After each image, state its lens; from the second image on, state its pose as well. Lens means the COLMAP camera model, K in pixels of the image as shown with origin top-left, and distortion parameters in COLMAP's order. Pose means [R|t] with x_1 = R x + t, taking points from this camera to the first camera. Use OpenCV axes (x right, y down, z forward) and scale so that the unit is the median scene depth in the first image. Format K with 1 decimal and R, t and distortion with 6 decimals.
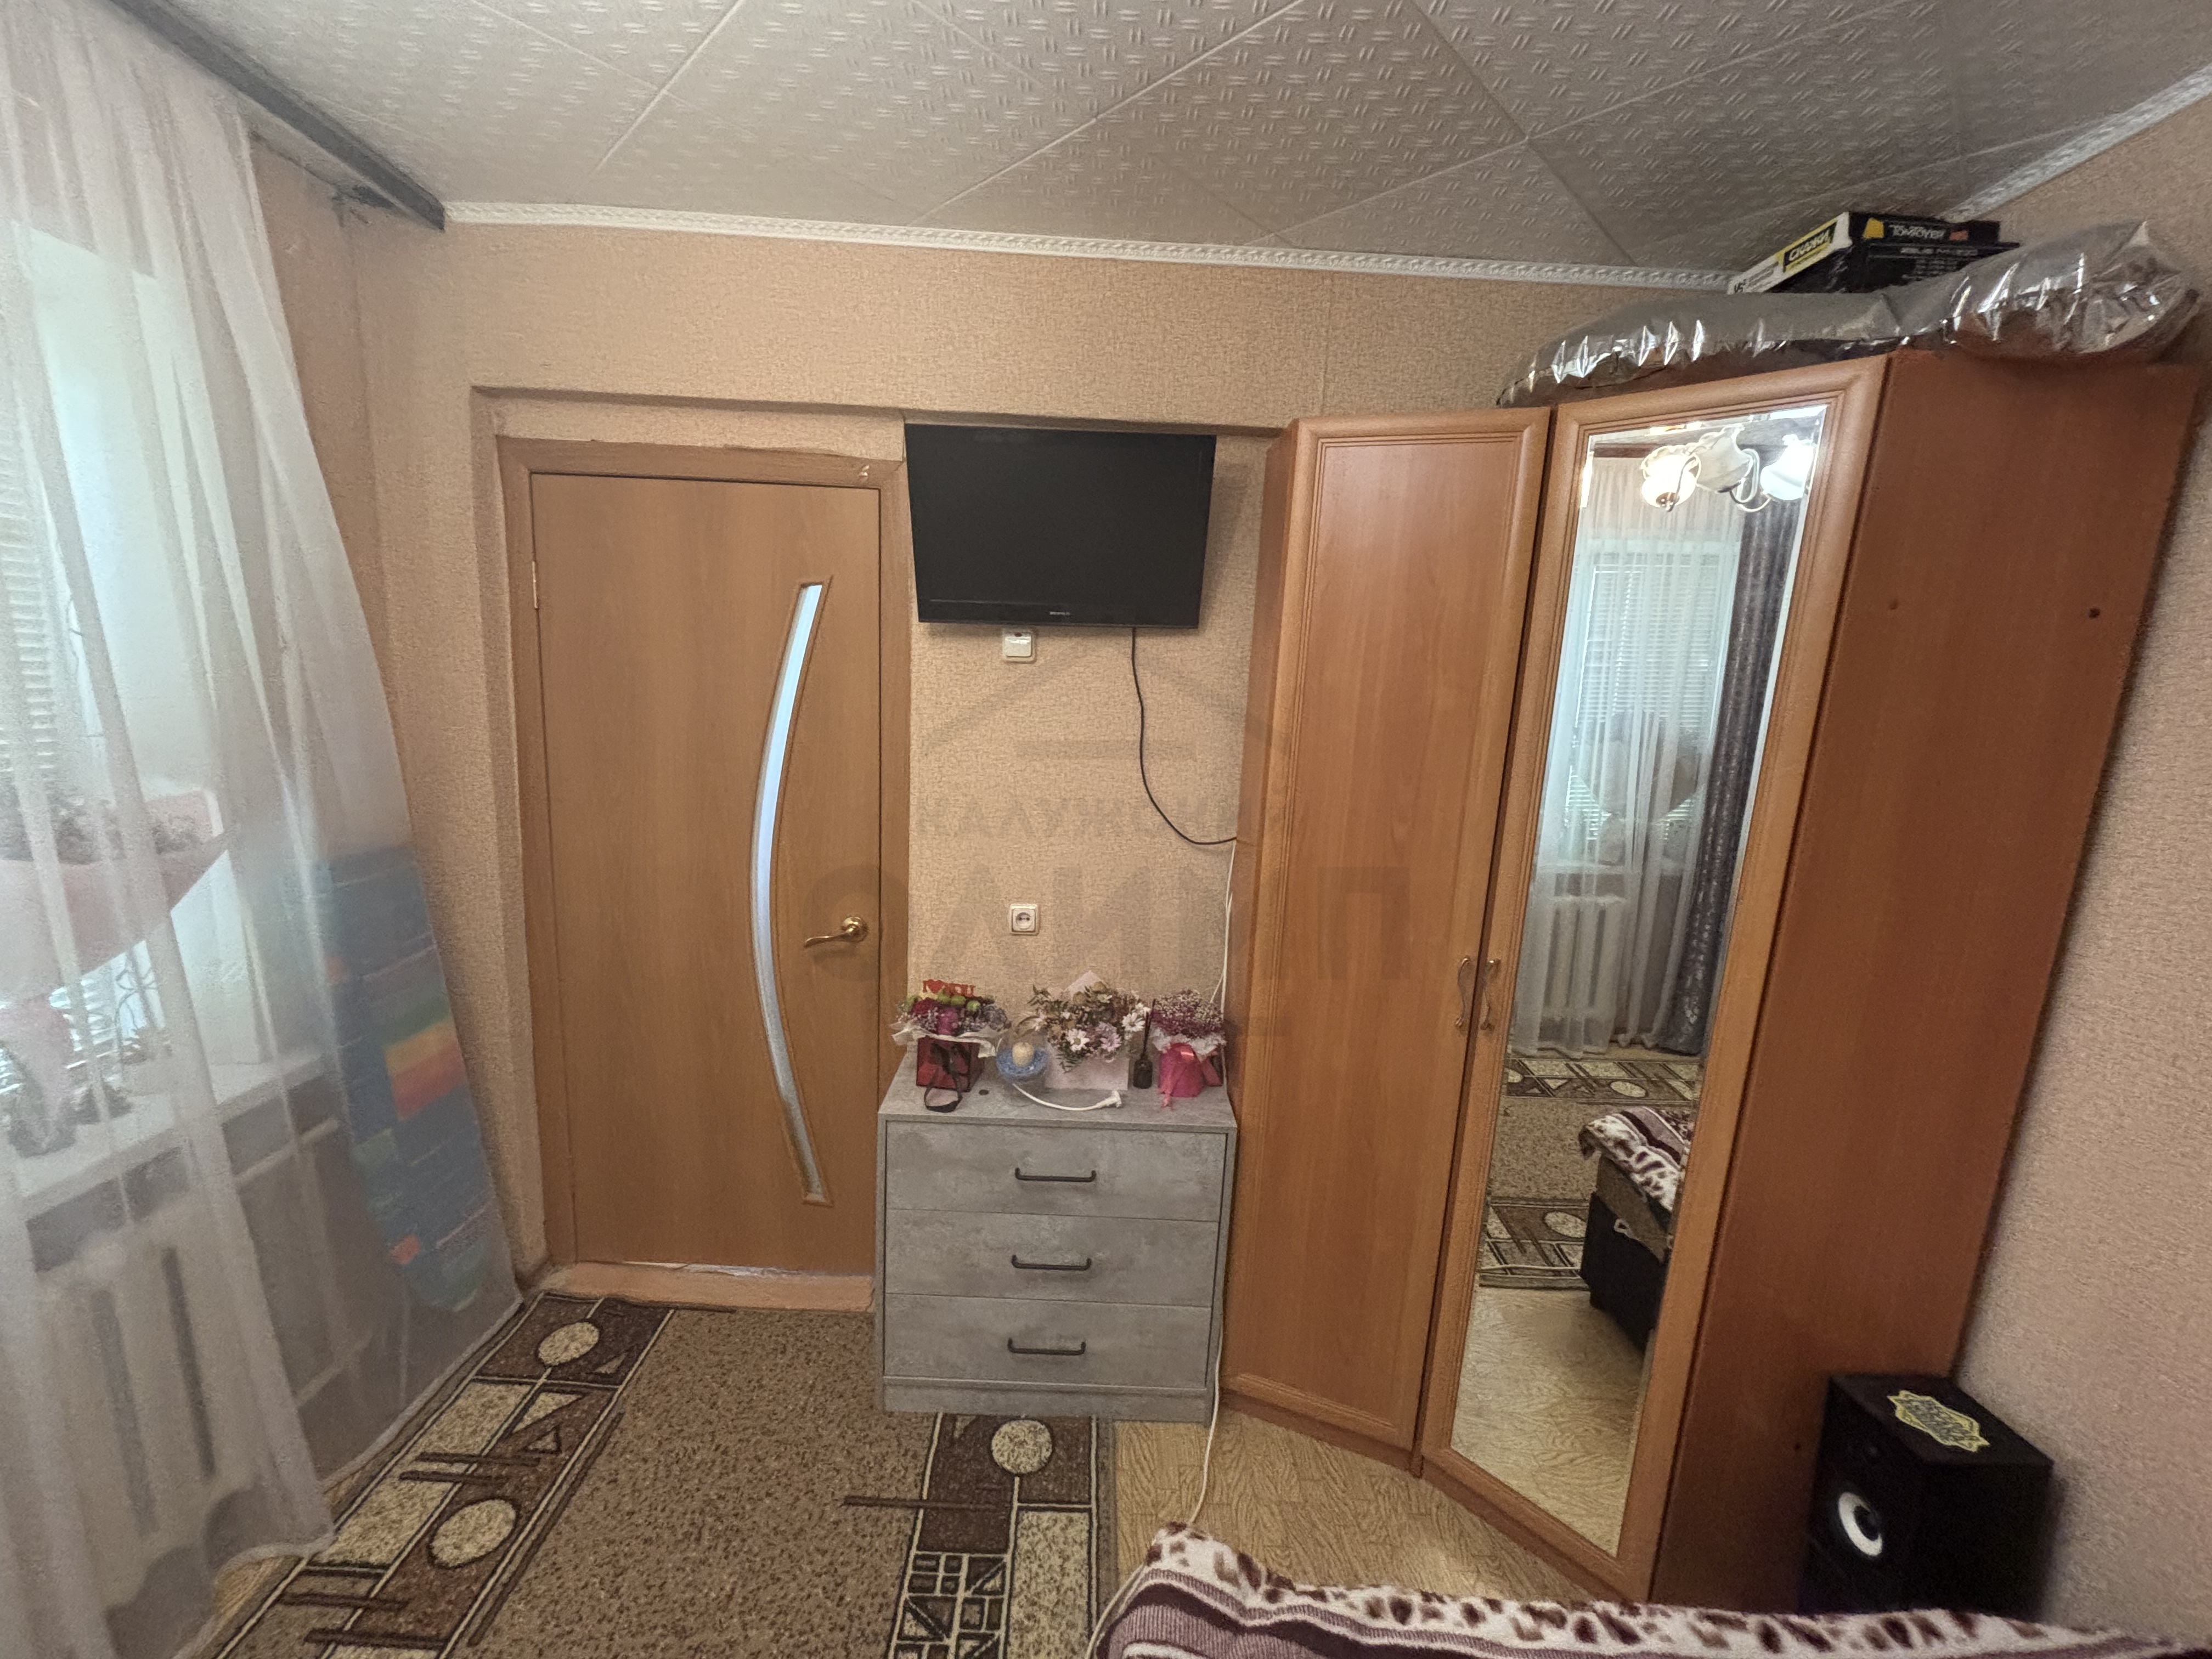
lens RADIAL K [[890.0, 0, 1098.9], [0, 890.0, 826.5], [0, 0, 1]] dist [-0.003226, 0.001523]
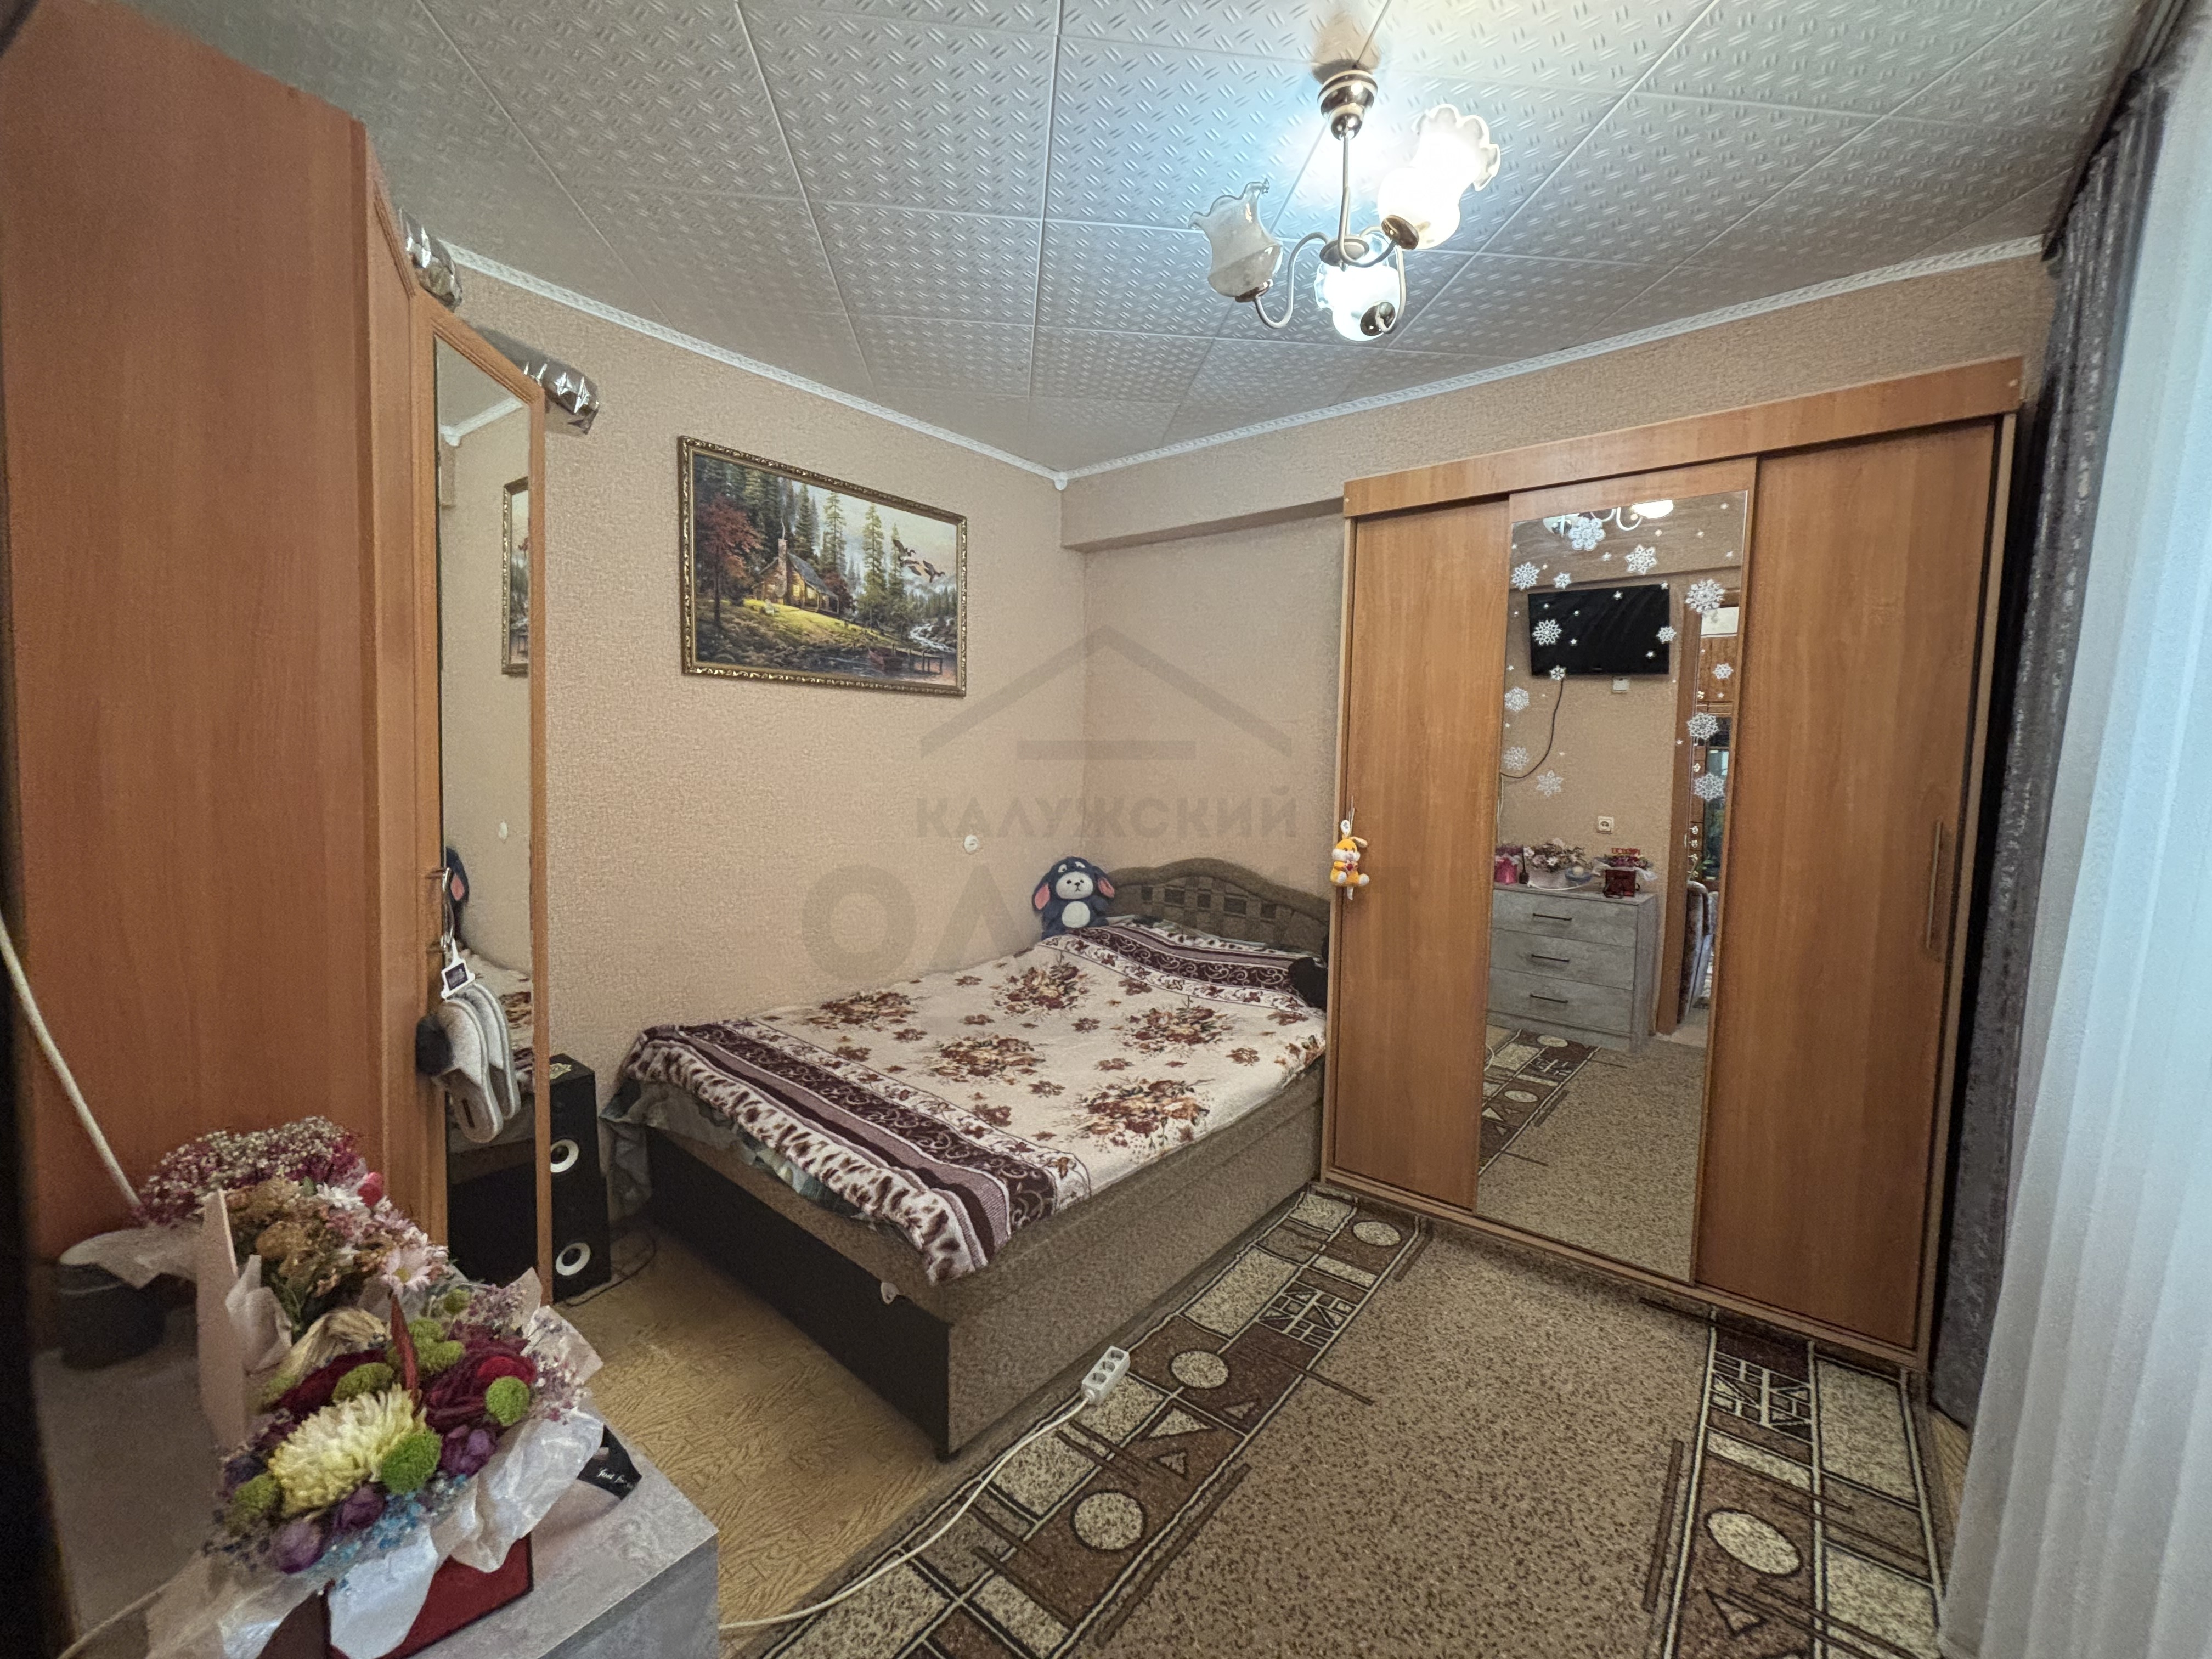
lens RADIAL K [[890.0, 0, 1098.0], [0, 890.0, 836.1], [0, 0, 1]] dist [-0.003226, 0.001523]
pose [[-0.785859, -0.120376, 0.606577, -0.572406], [0.043003, 0.967860, 0.247785, -0.073357], [-0.616909, 0.220809, -0.755425, 1.100032]]
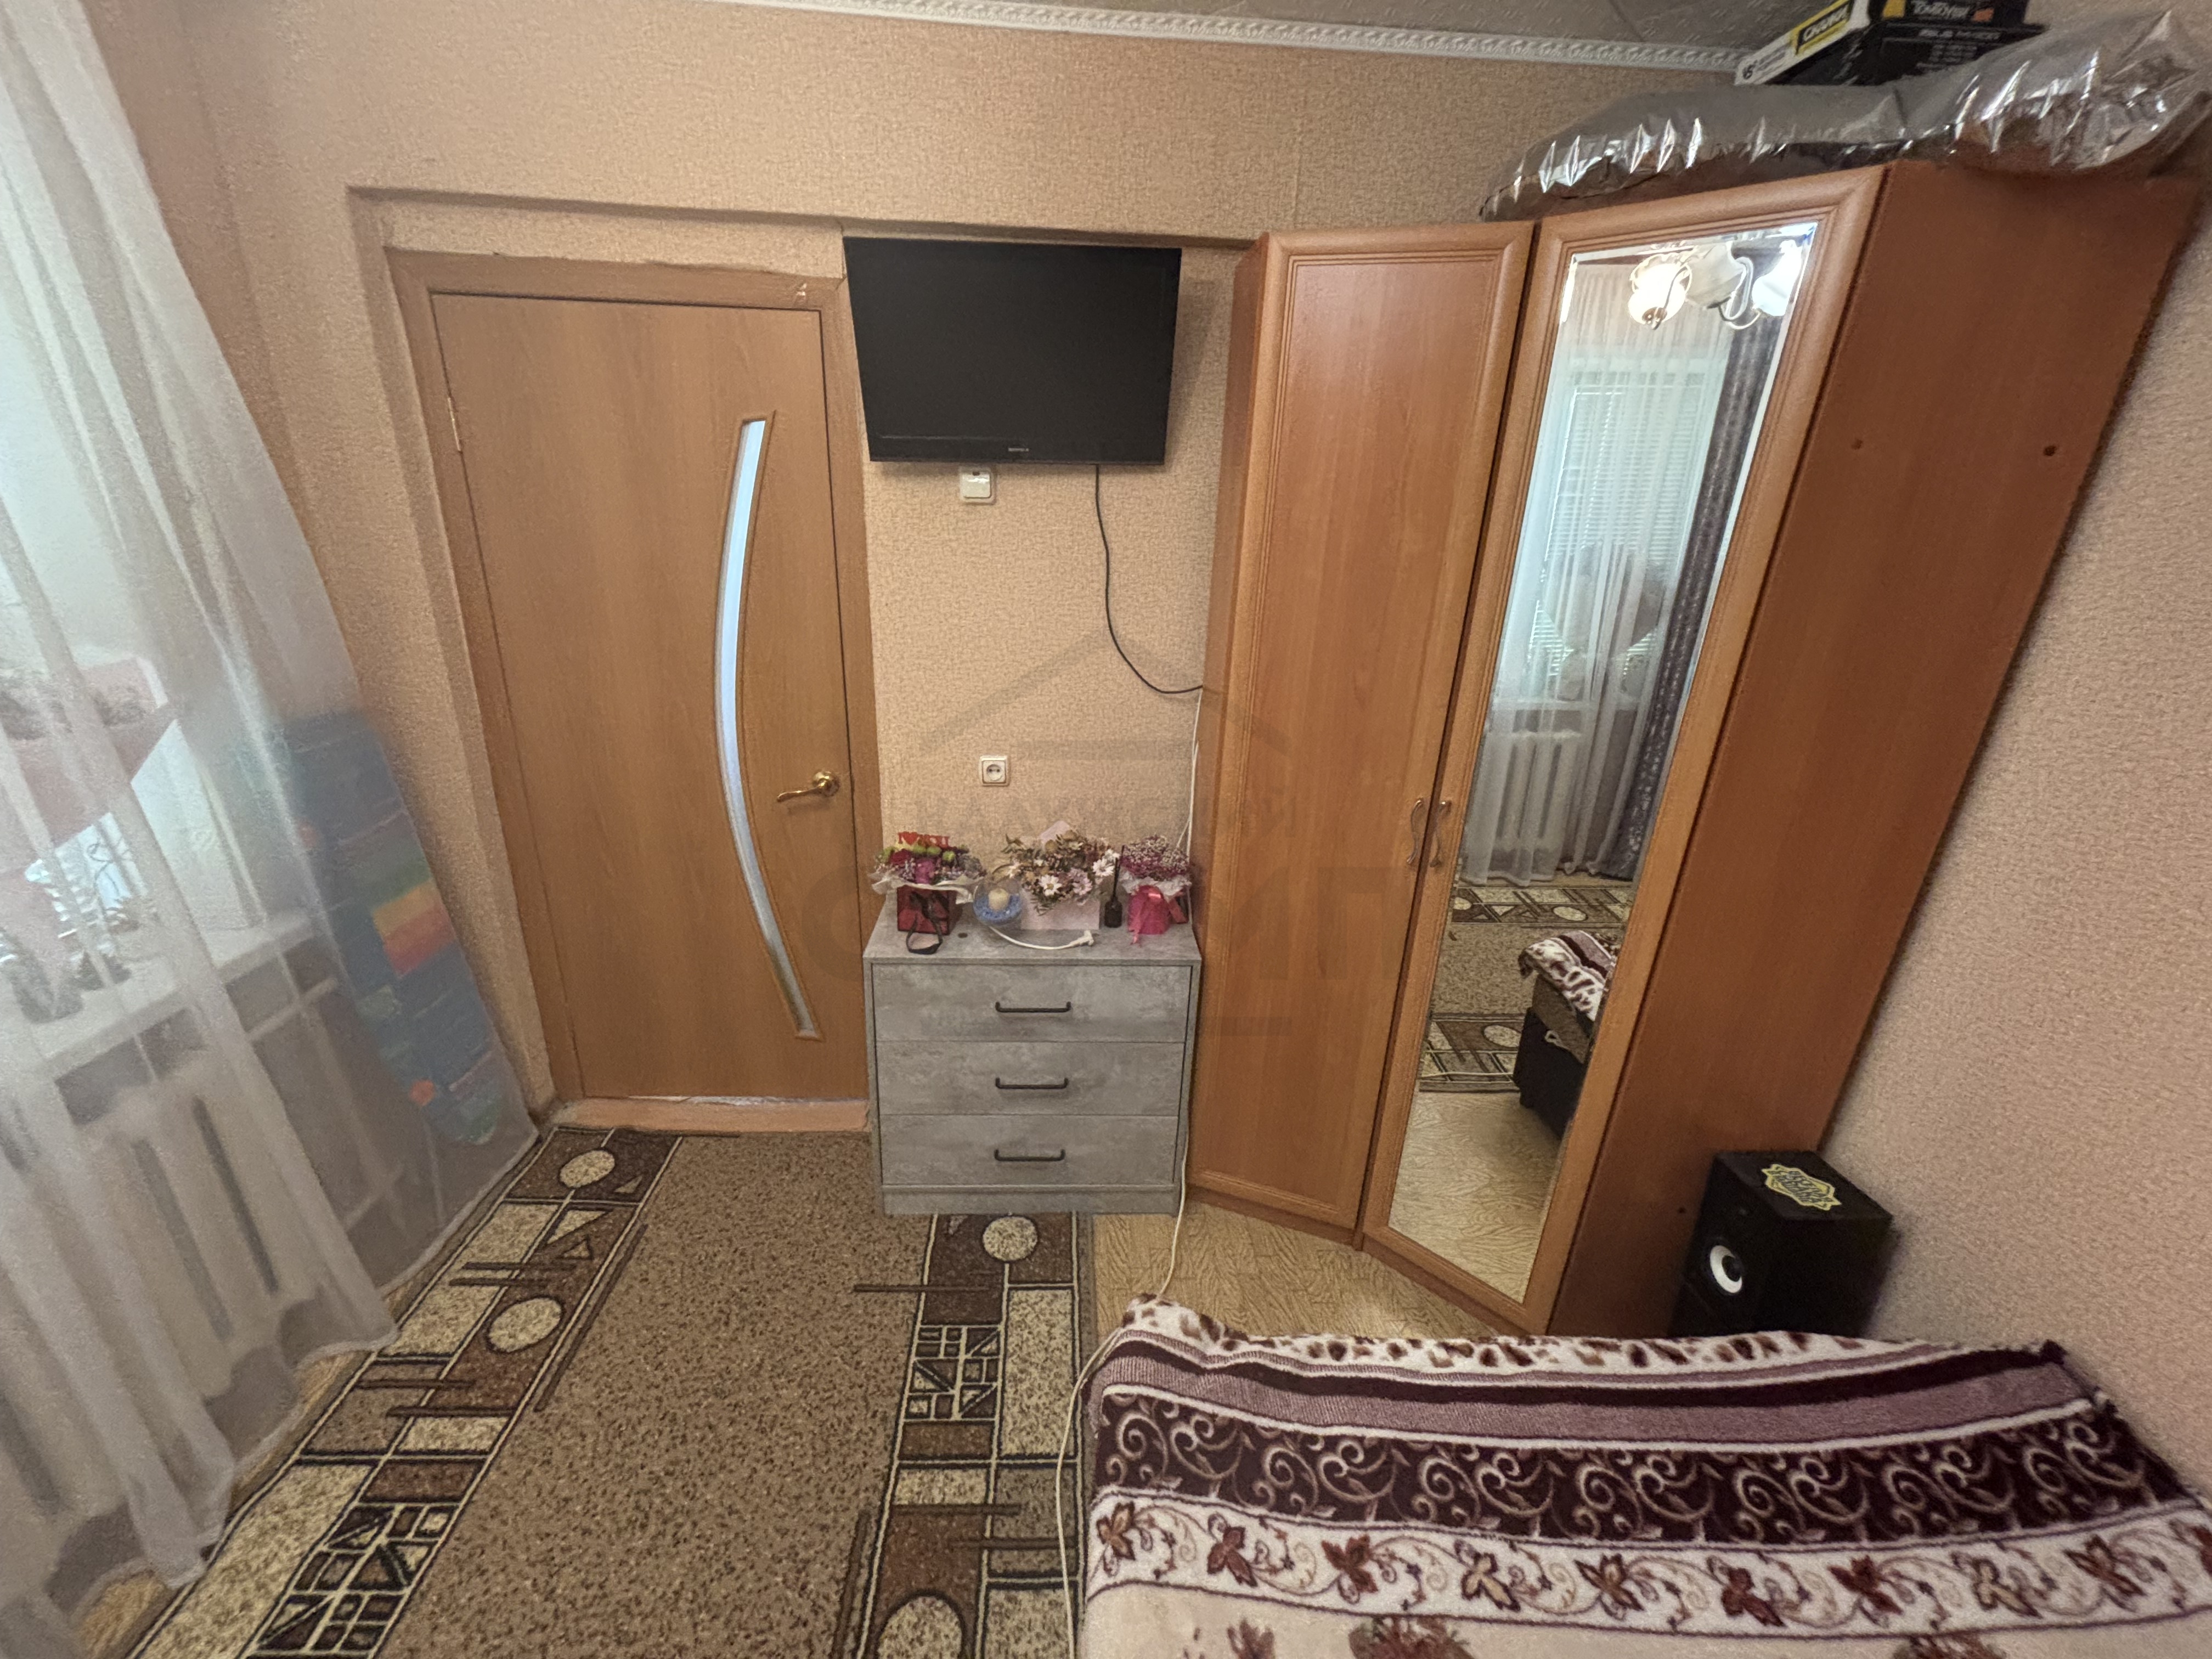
lens RADIAL K [[890.0, 0, 1095.1], [0, 890.0, 827.0], [0, 0, 1]] dist [-0.003226, 0.001523]
pose [[0.999263, -0.023816, 0.030116, -0.000730], [0.018124, 0.984070, 0.176857, -0.010969], [-0.033849, -0.176181, 0.983776, -0.017877]]
